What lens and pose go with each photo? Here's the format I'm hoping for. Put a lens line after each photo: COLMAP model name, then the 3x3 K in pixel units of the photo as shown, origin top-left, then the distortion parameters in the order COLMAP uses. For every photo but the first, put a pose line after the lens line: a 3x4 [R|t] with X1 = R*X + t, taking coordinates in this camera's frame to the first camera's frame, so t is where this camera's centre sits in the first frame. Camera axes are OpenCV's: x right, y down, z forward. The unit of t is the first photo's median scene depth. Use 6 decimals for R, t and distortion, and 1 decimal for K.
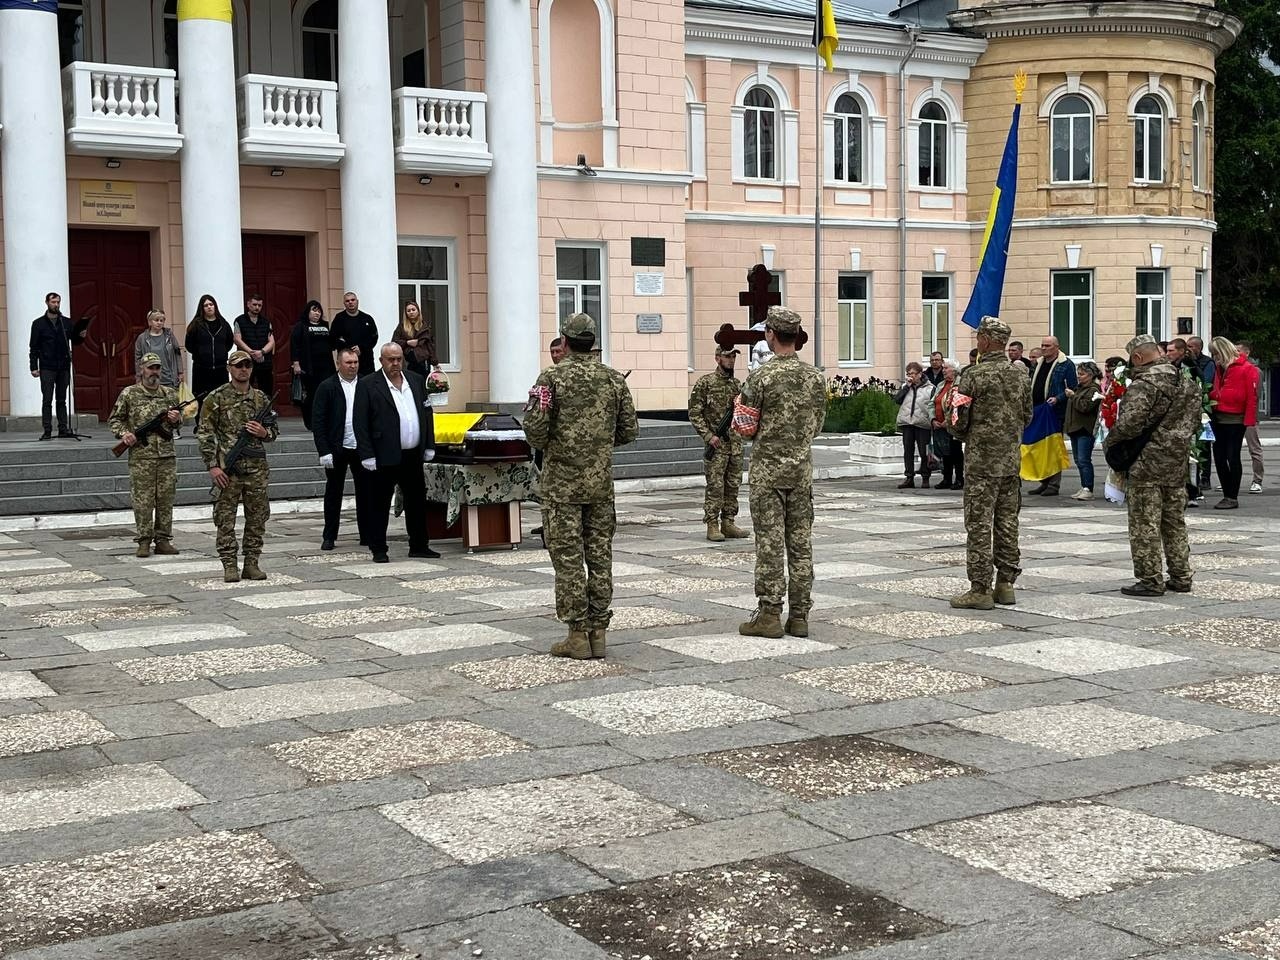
lens RADIAL K [[1681.7, 0, 654.9], [0, 1681.7, 450.7], [0, 0, 1]] dist [0.161562, -0.602447]
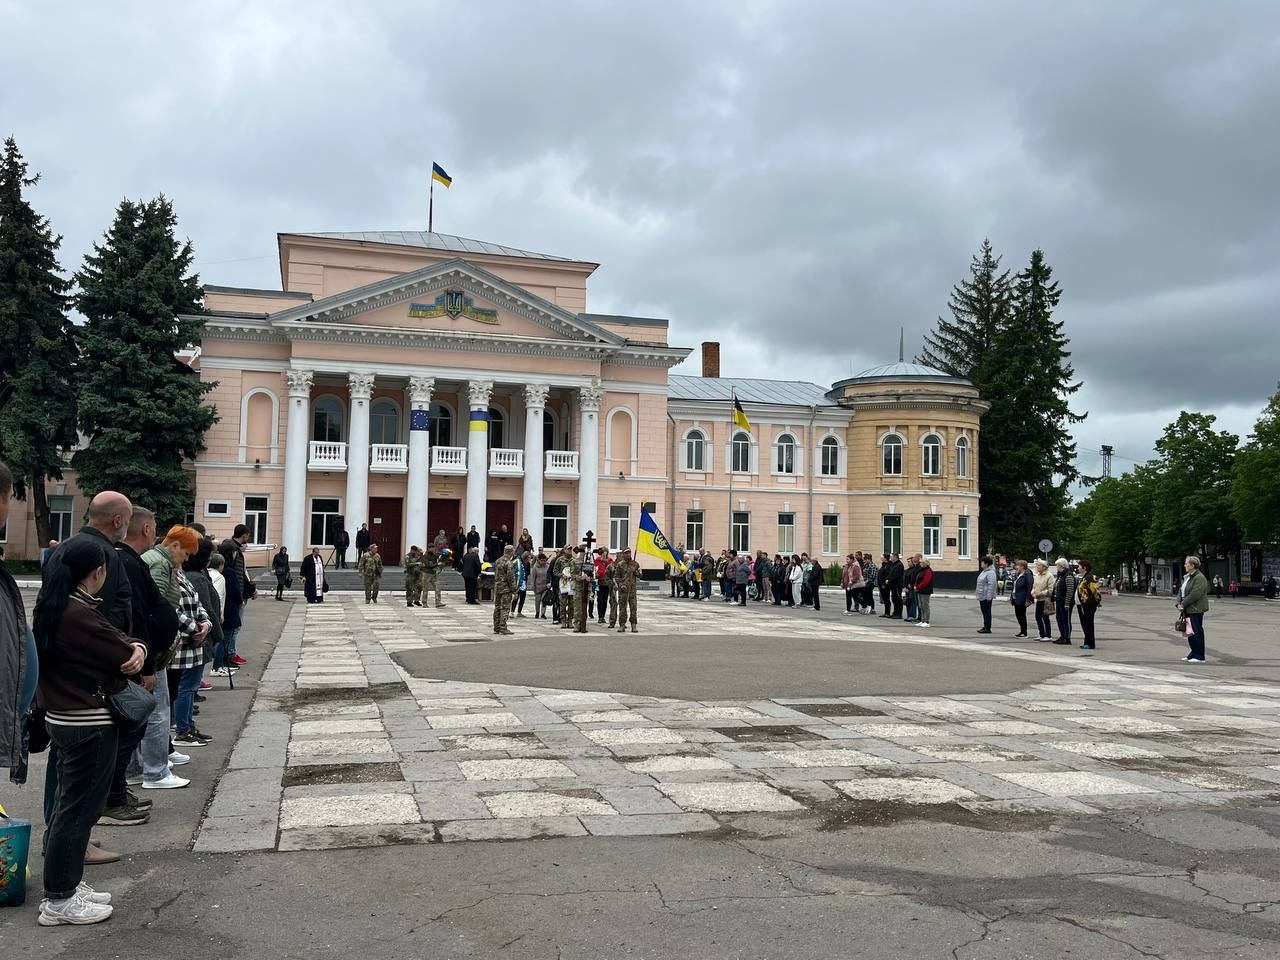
lens RADIAL K [[1115.8, 0, 626.7], [0, 1115.8, 473.1], [0, 0, 1]] dist [0.056593, -0.060301]
pose [[0.960882, 0.018395, -0.276346, 0.319142], [-0.048805, 0.993424, -0.103575, 0.005940], [0.272623, 0.113010, 0.955461, -0.476861]]
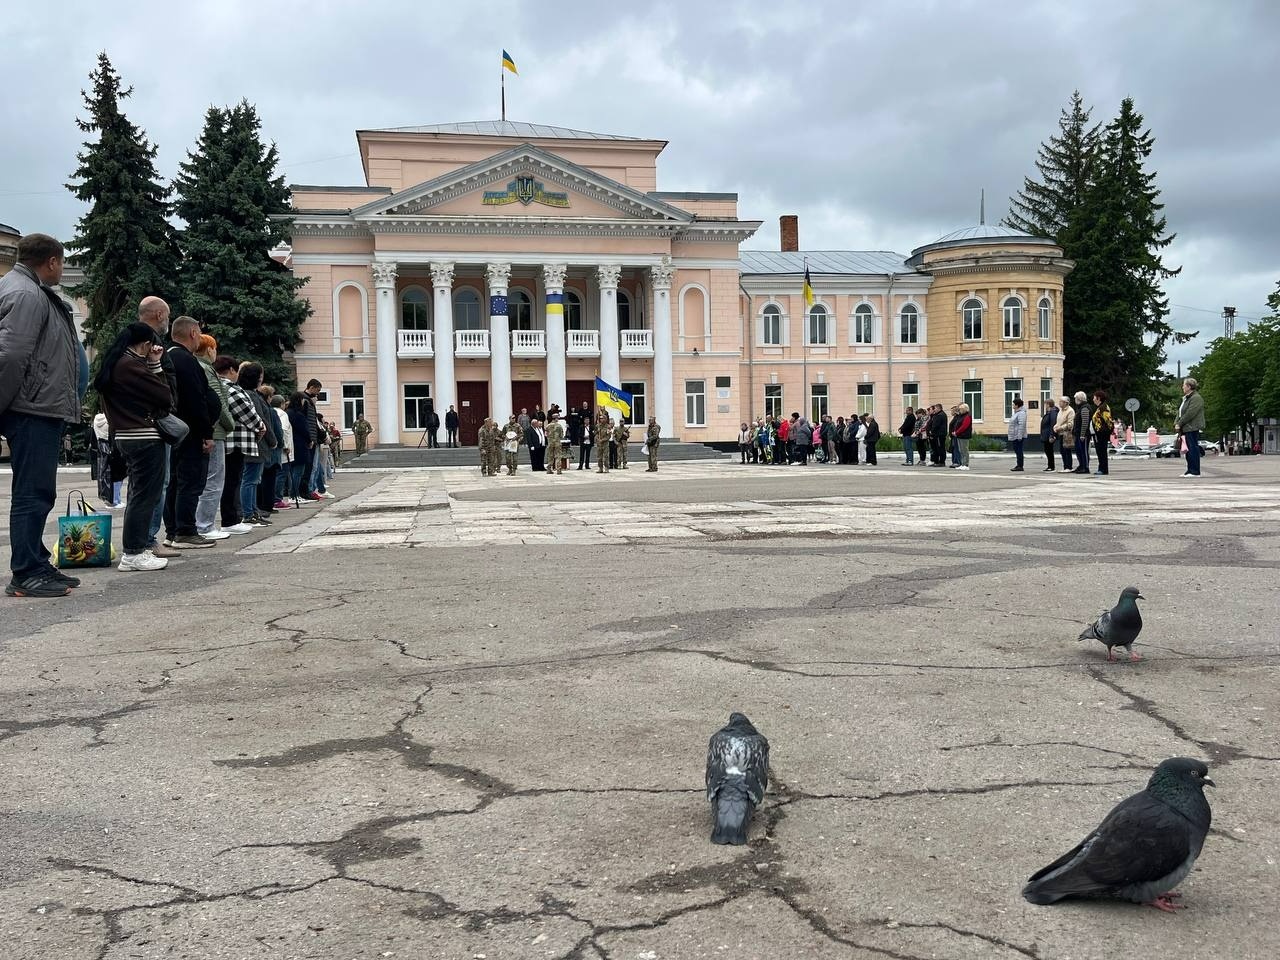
lens RADIAL K [[1115.8, 0, 626.7], [0, 1115.8, 473.1], [0, 0, 1]] dist [0.056593, -0.060301]
pose [[0.931229, 0.012530, -0.364219, 0.363940], [-0.015148, 0.999876, -0.004331, 0.026559], [0.364119, 0.009550, 0.931303, -0.509965]]
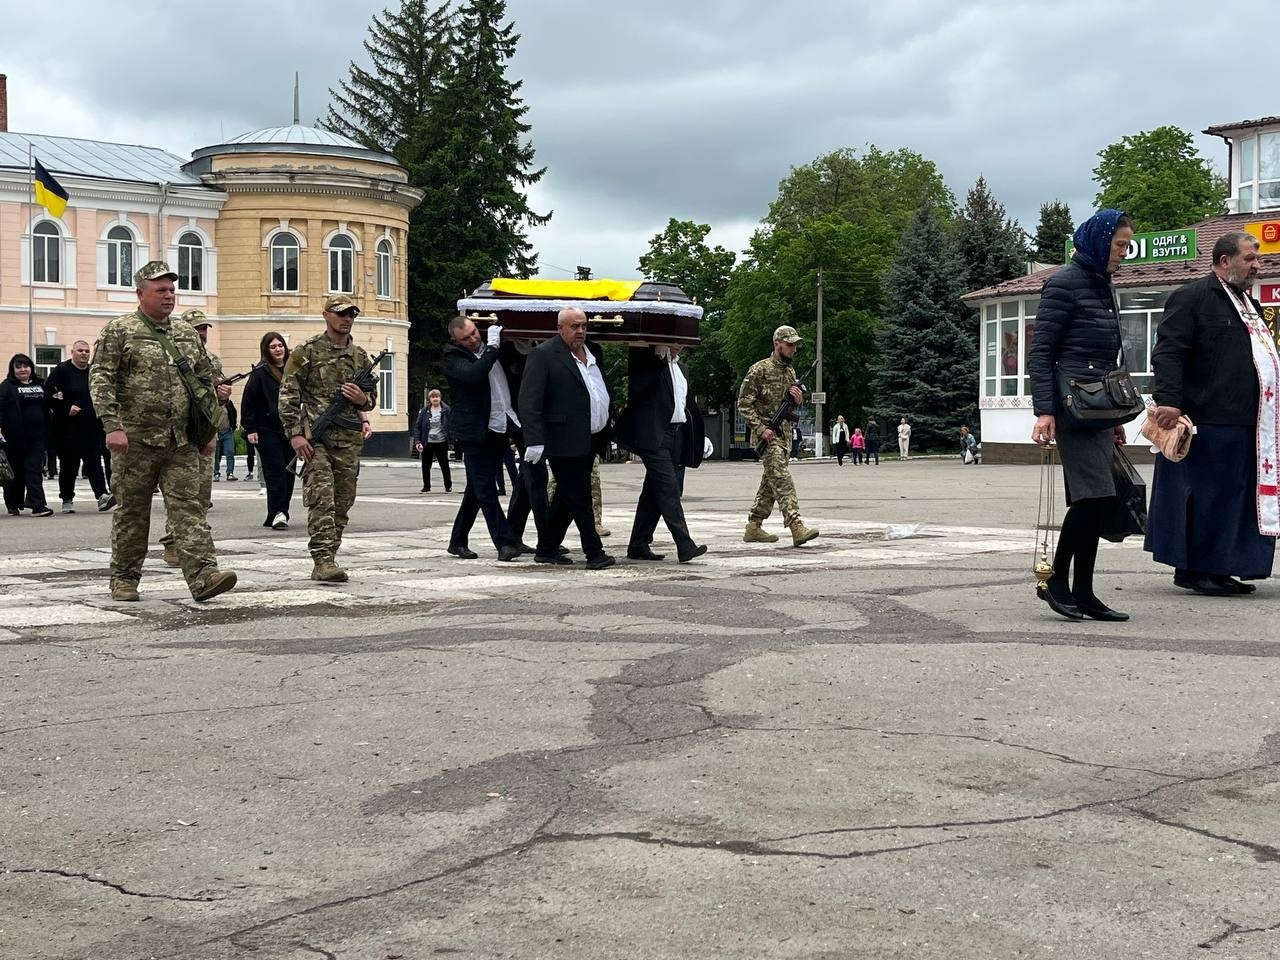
lens RADIAL K [[1681.7, 0, 654.9], [0, 1681.7, 450.7], [0, 0, 1]] dist [0.161562, -0.602447]
pose [[0.986131, 0.016561, 0.165140, 0.326335], [-0.011544, 0.999444, -0.031294, 0.023273], [-0.165567, 0.028953, 0.985774, -0.512302]]
